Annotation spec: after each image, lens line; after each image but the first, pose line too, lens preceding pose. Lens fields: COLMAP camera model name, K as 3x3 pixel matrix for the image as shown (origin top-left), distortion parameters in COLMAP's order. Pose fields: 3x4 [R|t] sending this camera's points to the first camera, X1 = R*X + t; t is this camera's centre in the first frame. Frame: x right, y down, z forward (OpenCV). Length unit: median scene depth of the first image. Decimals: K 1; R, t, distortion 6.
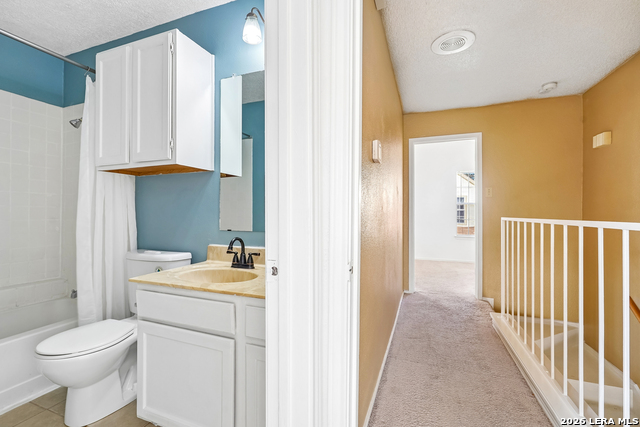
lens RADIAL K [[281.2, 0, 320.0], [0, 281.2, 213.5], [0, 0, 1]] dist [-0.015023, 0.000529]
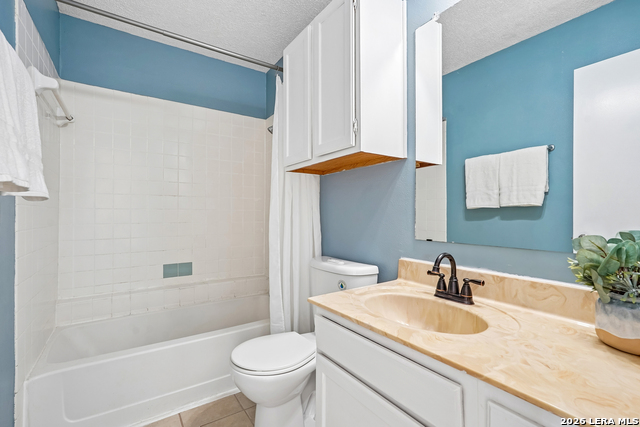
lens RADIAL K [[281.2, 0, 320.0], [0, 281.2, 213.5], [0, 0, 1]] dist [-0.015023, 0.000529]
pose [[0.818724, -0.006576, -0.574150, -0.150773], [0.002022, 0.999961, -0.008569, -0.001977], [0.574184, 0.005855, 0.818705, 0.281910]]
